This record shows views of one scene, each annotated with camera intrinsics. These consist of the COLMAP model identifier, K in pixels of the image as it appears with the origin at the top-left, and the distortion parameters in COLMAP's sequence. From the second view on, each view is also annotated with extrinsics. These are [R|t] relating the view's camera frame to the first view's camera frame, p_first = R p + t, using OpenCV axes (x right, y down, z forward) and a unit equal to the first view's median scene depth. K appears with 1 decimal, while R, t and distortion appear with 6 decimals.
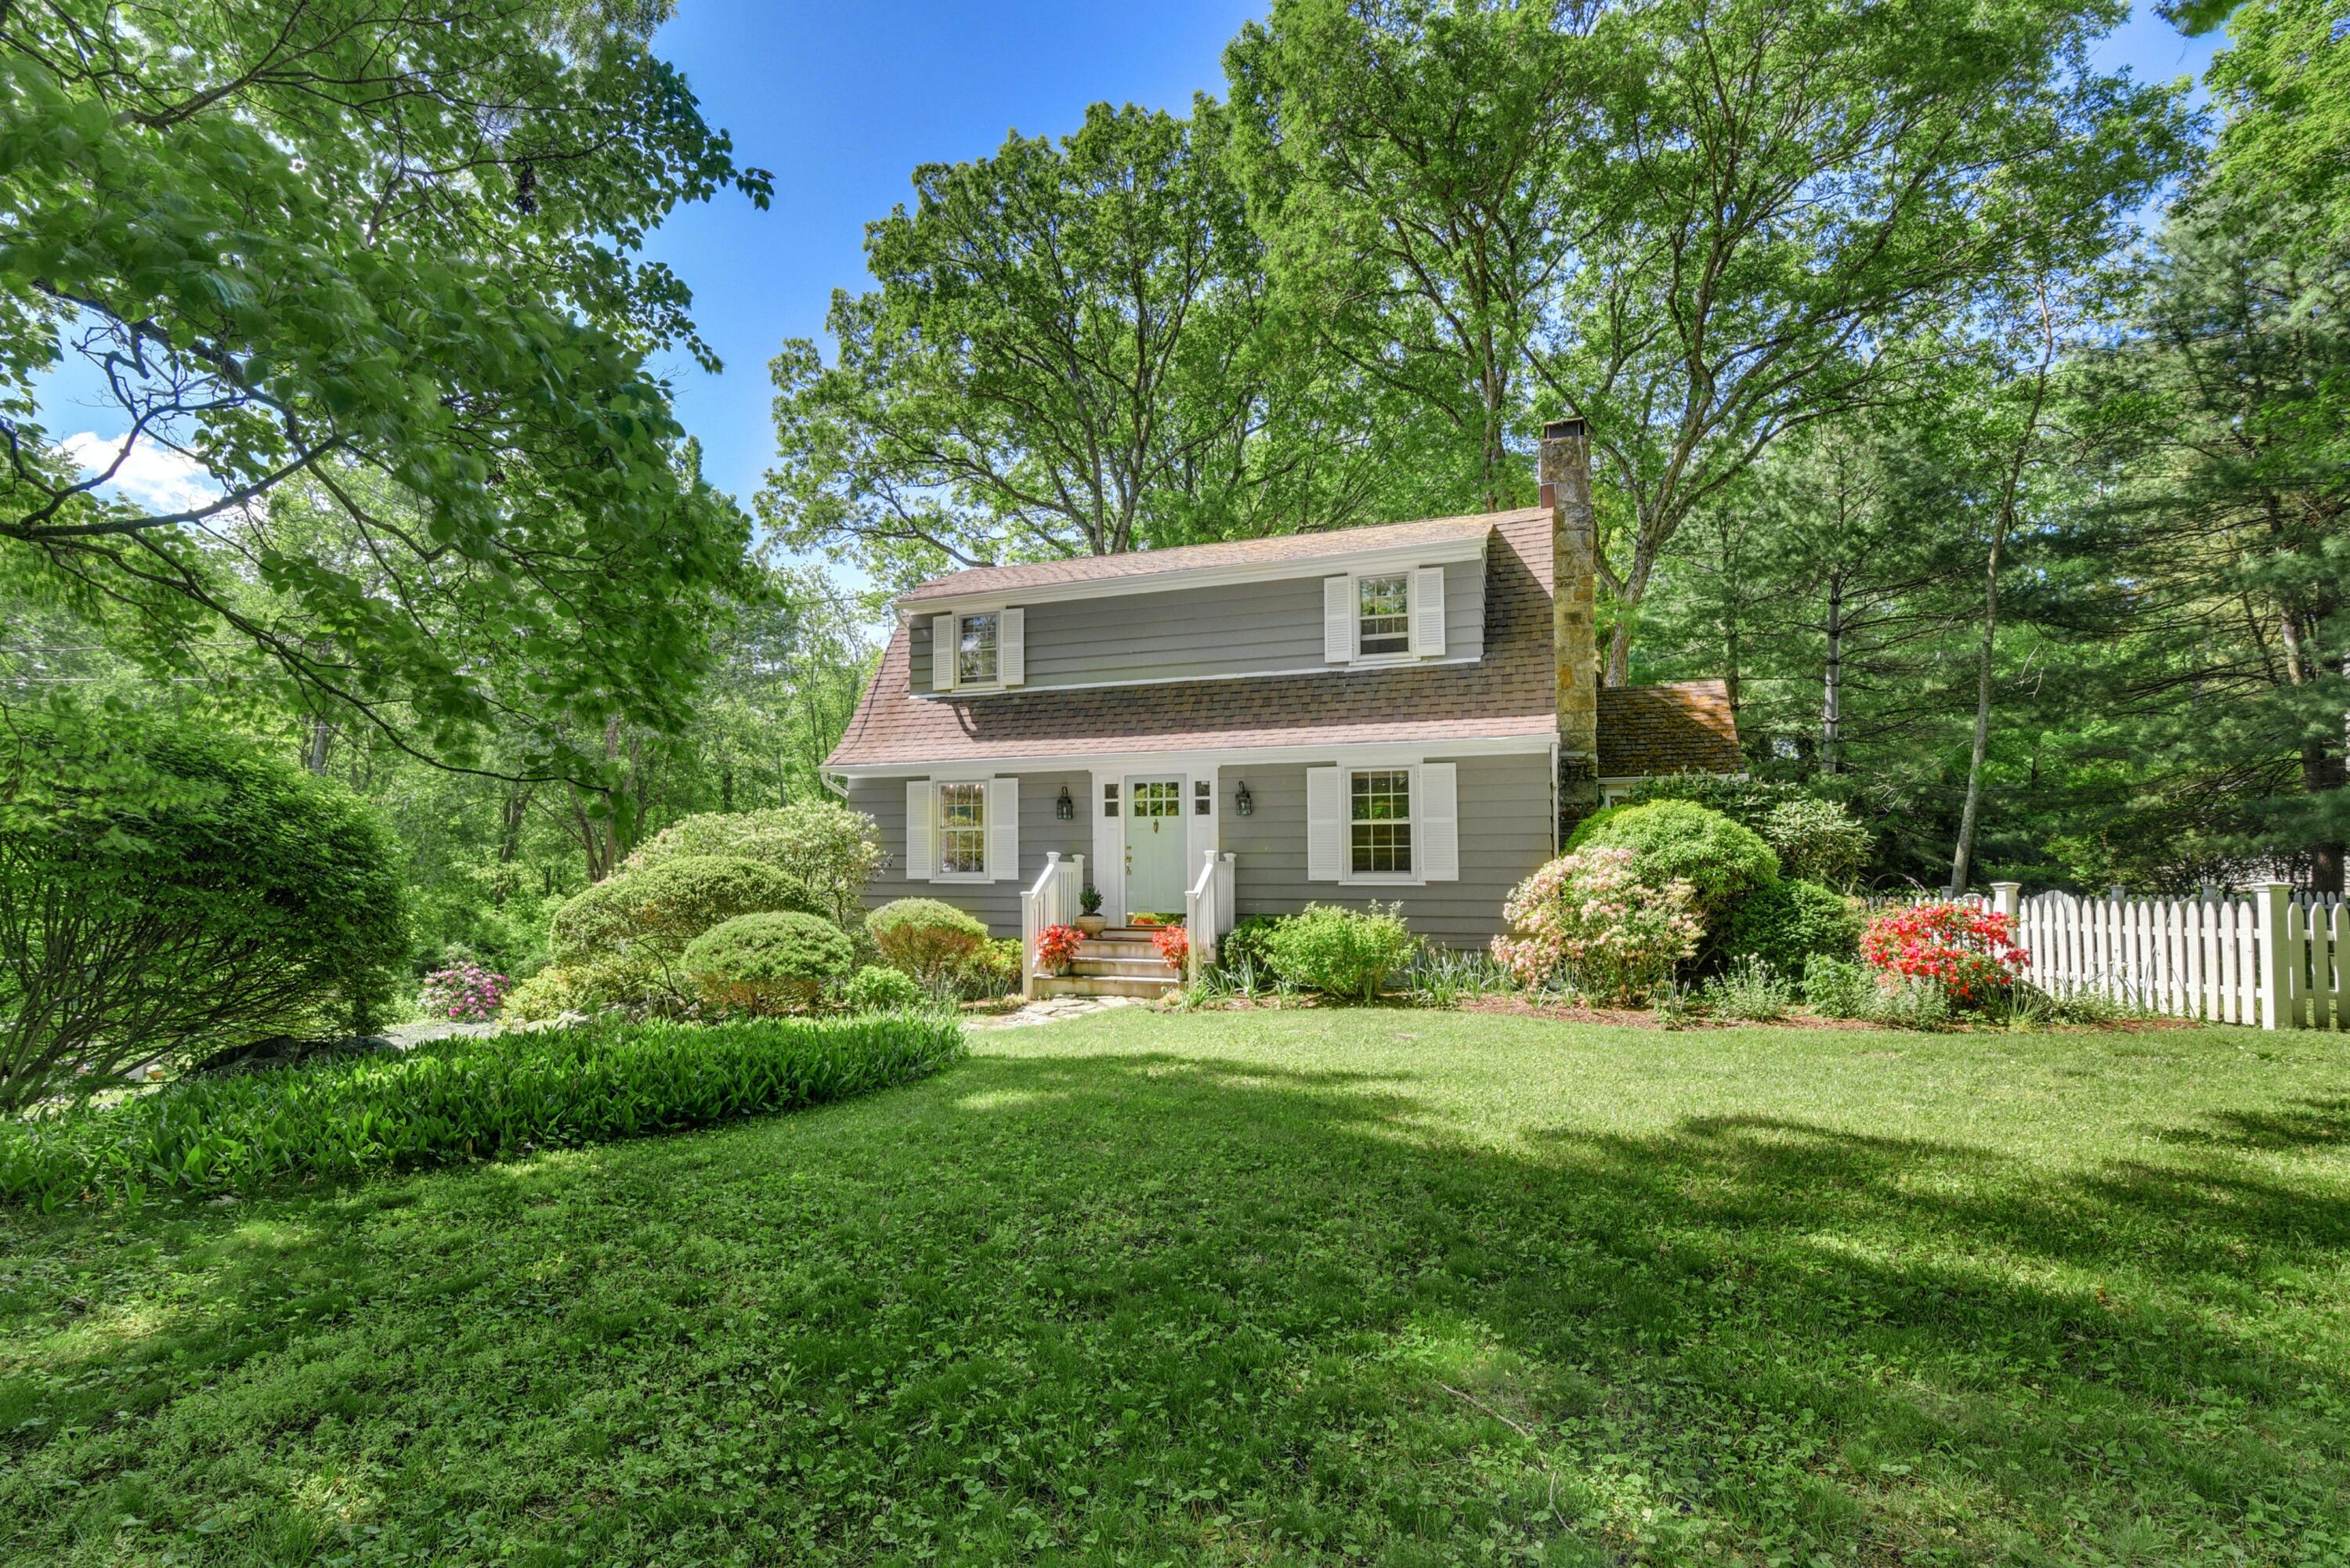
lens RADIAL K [[1046.7, 0, 1151.1], [0, 1046.7, 800.8], [0, 0, 1]] dist [-0.018952, -0.000295]
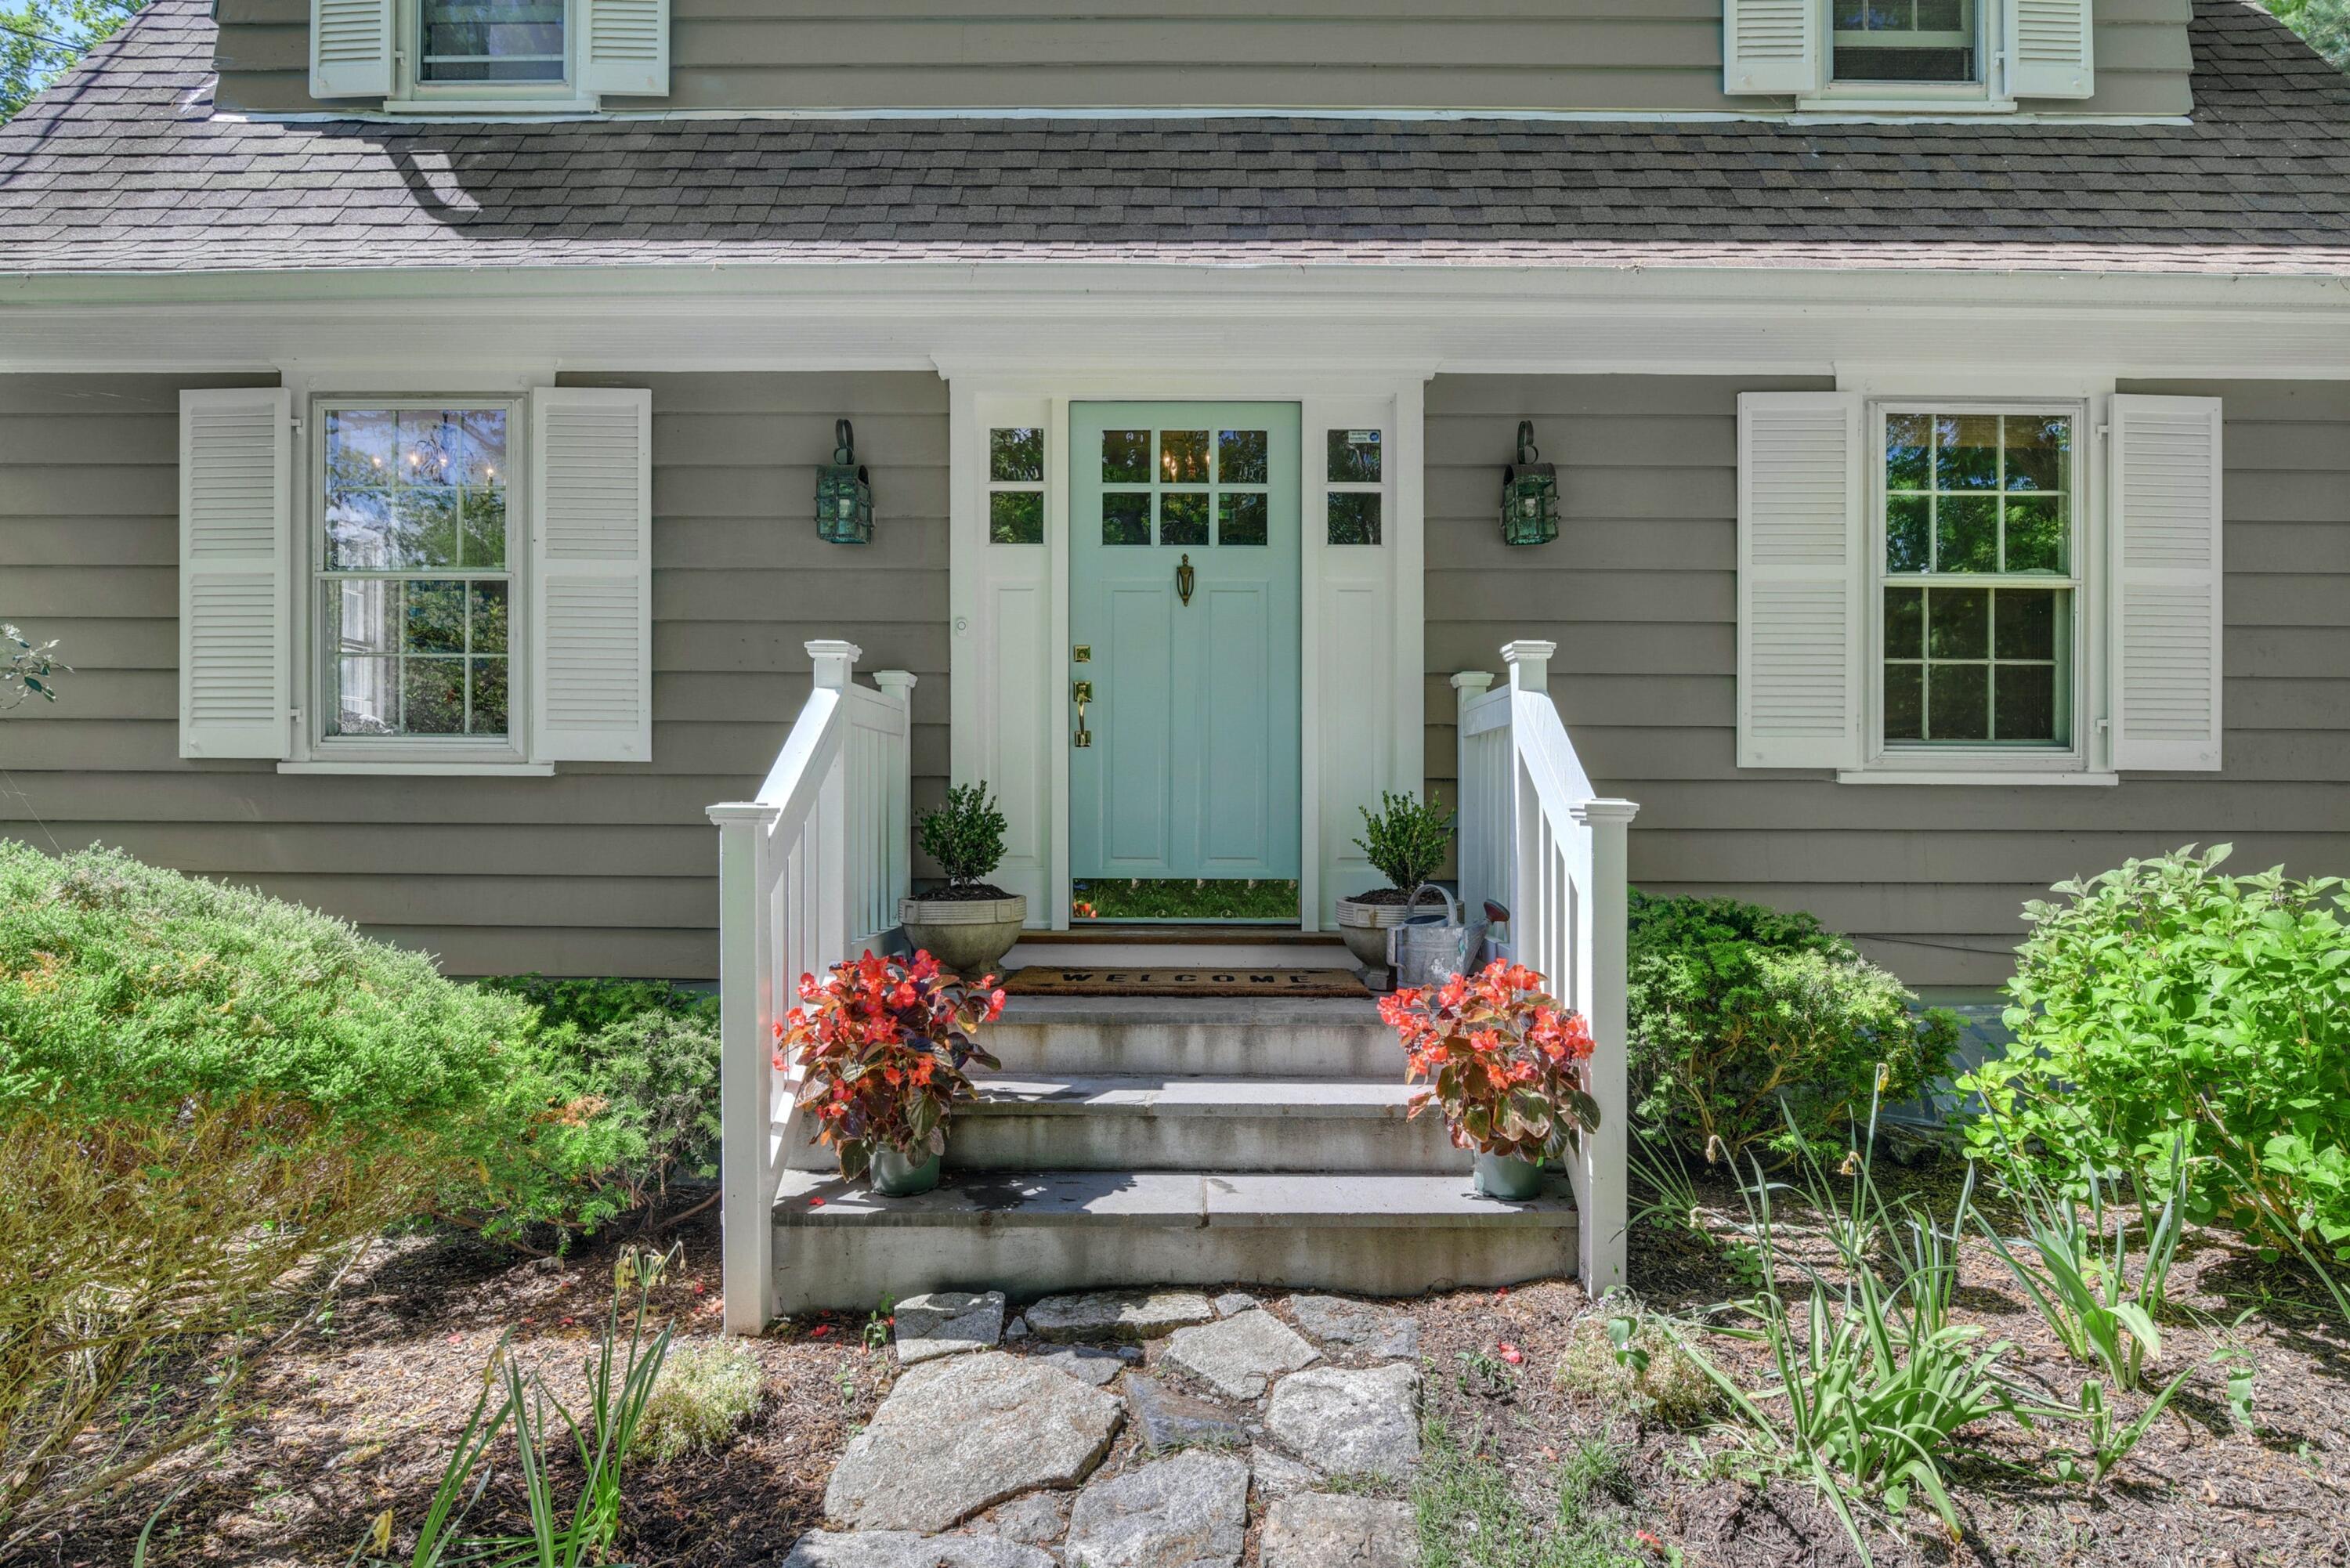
lens RADIAL K [[1144.0, 0, 1175.0], [0, 1144.0, 784.0], [0, 0, 1]] dist [0.000718, -0.011185]
pose [[0.935725, 0.008693, 0.352622, -0.112096], [-0.029758, 0.998078, 0.054361, 0.065139], [-0.351472, -0.061361, 0.934186, 0.723663]]
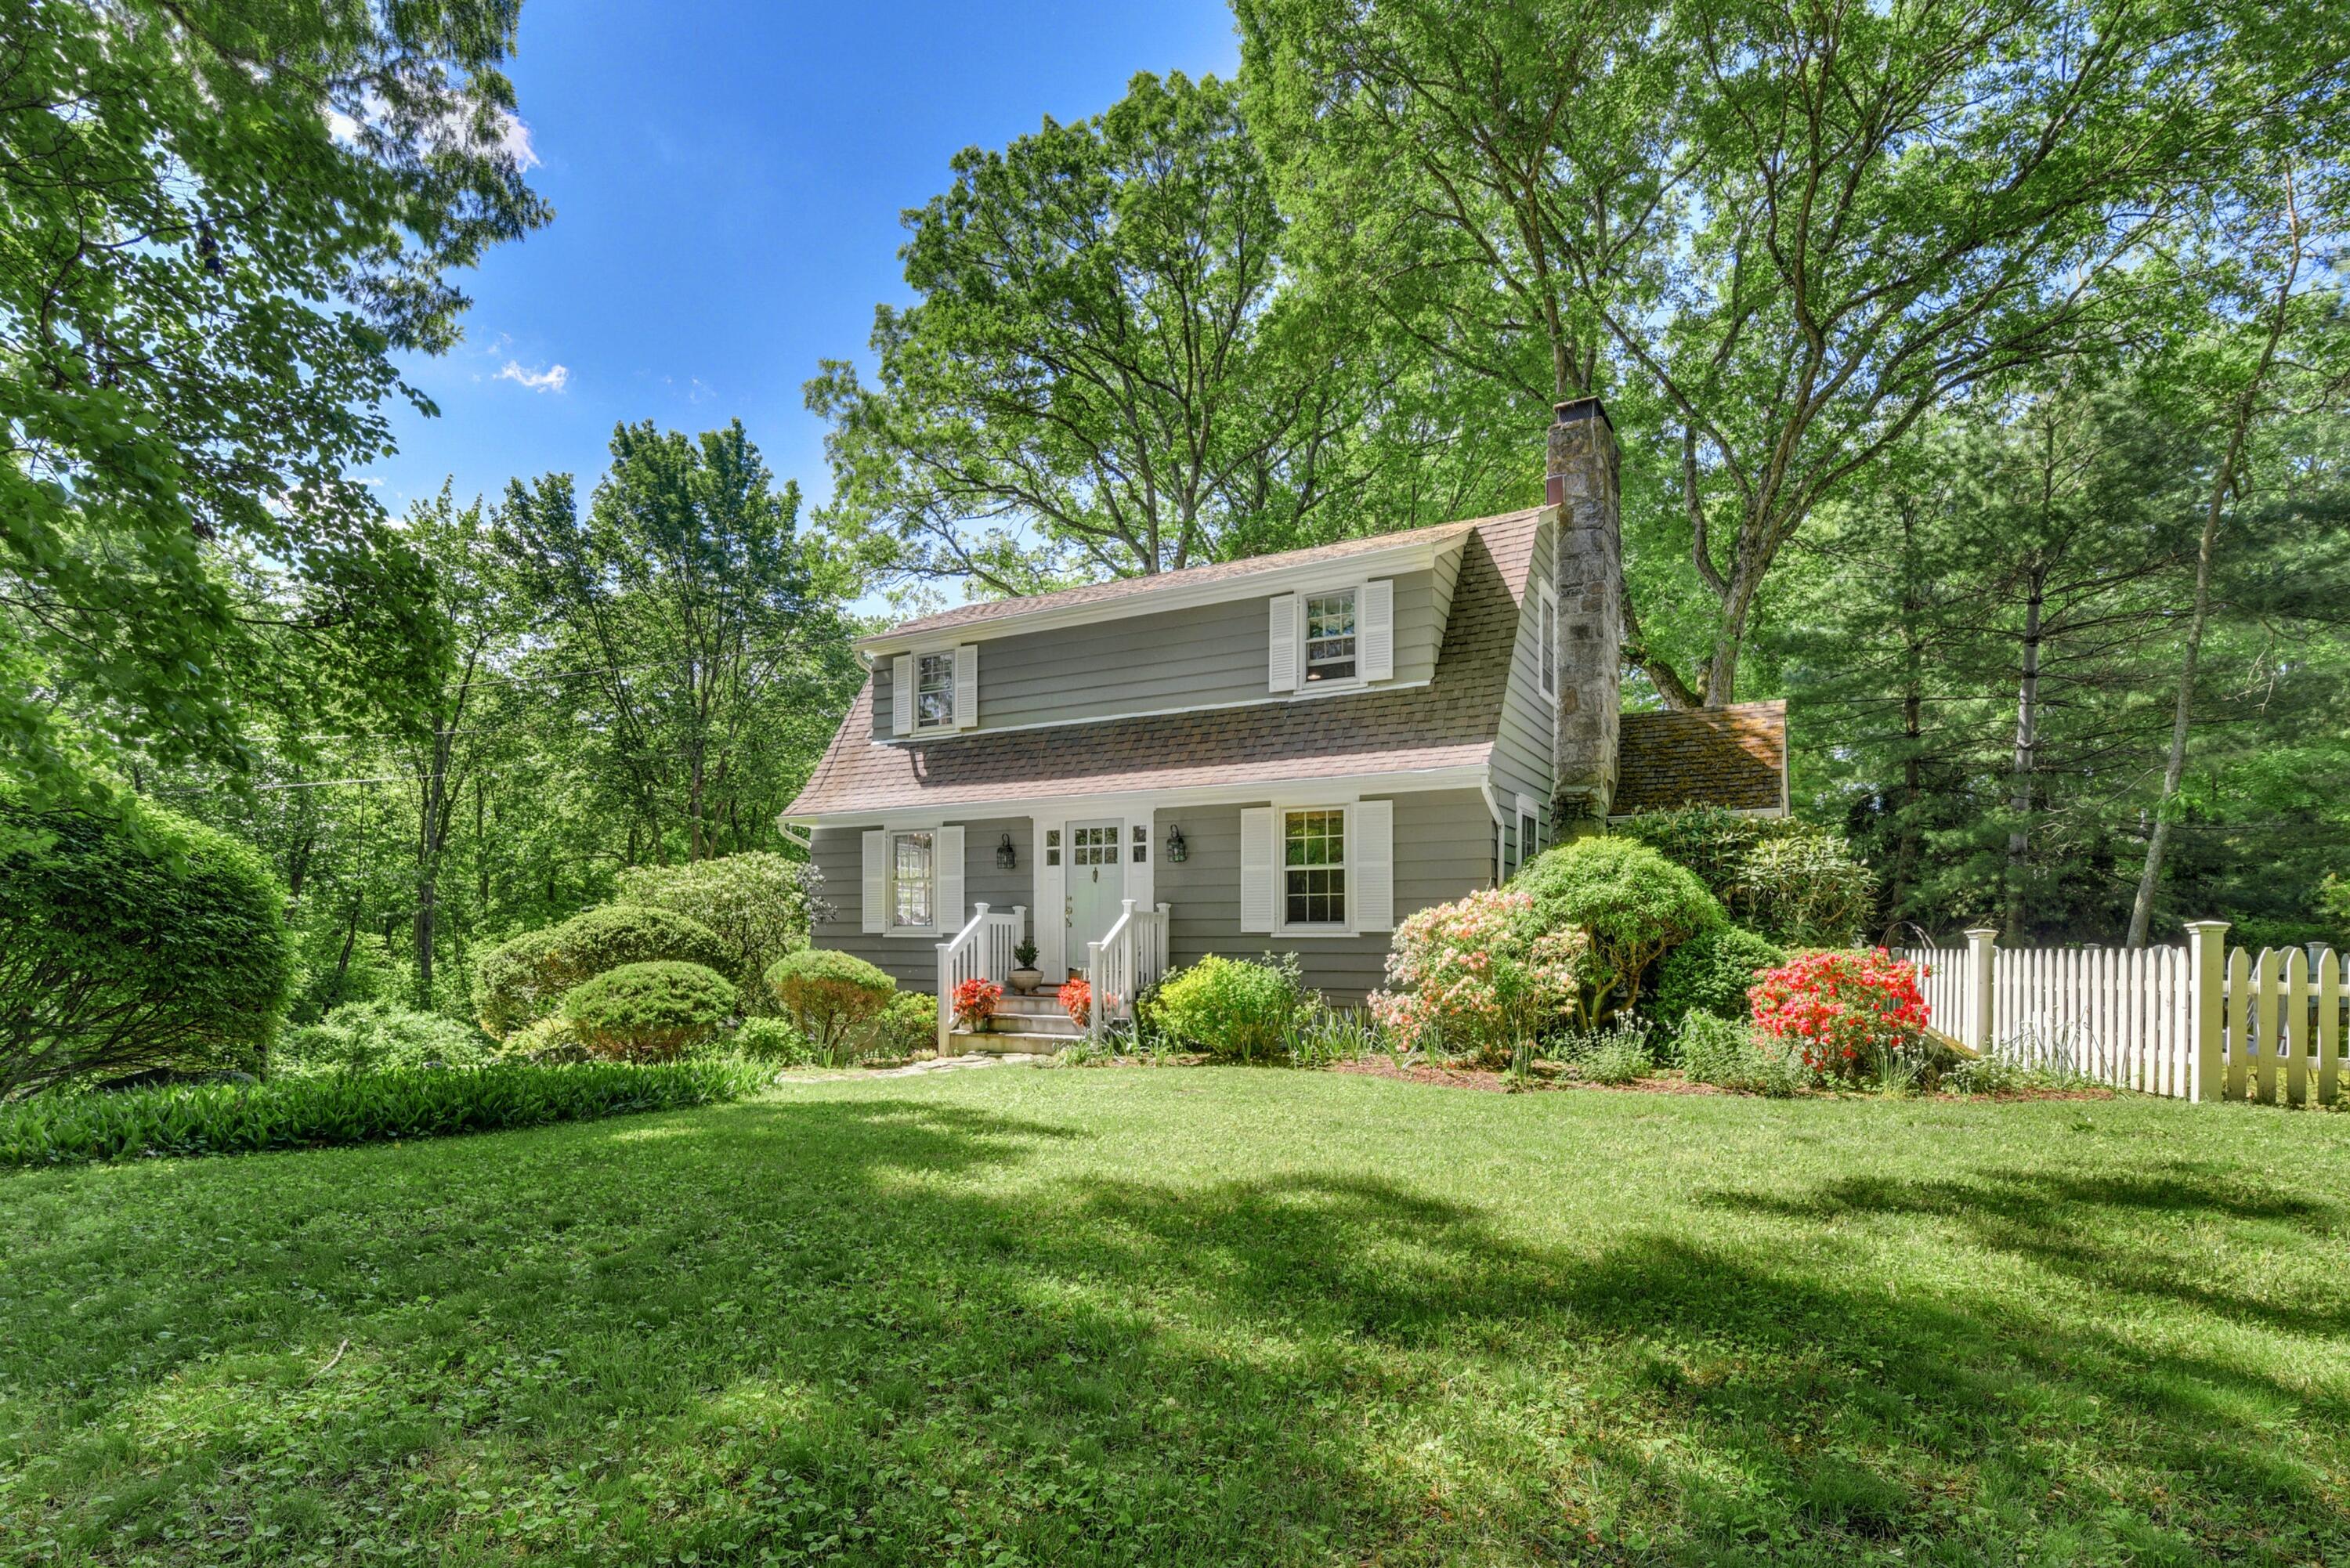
lens RADIAL K [[1160.0, 0, 1184.0], [0, 1160.0, 908.2], [0, 0, 1]] dist [-0.000742, -0.012258]
pose [[0.988822, -0.002962, -0.149072, 0.243439], [0.008906, 0.999191, 0.039224, 0.014427], [0.148836, -0.040113, 0.988048, -0.009136]]
